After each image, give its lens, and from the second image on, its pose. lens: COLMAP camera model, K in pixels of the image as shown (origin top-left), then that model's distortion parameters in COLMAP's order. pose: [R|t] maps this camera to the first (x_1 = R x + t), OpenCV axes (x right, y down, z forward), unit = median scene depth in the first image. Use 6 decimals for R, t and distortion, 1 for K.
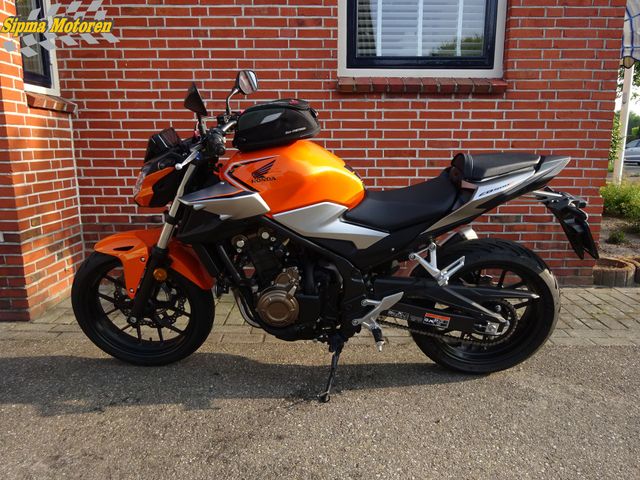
lens RADIAL K [[470.2, 0, 319.1], [0, 470.2, 239.4], [0, 0, 1]] dist [0.002543, -0.006174]
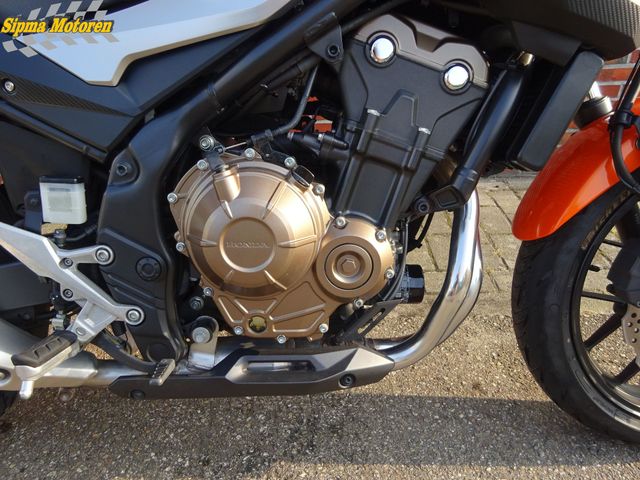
lens RADIAL K [[470.2, 0, 316.5], [0, 470.2, 239.2], [0, 0, 1]] dist [0.002543, -0.006174]
pose [[0.999549, -0.021068, -0.021381, 0.077556], [0.026478, 0.954389, 0.297389, -0.014999], [0.014140, -0.297821, 0.954517, 0.466026]]
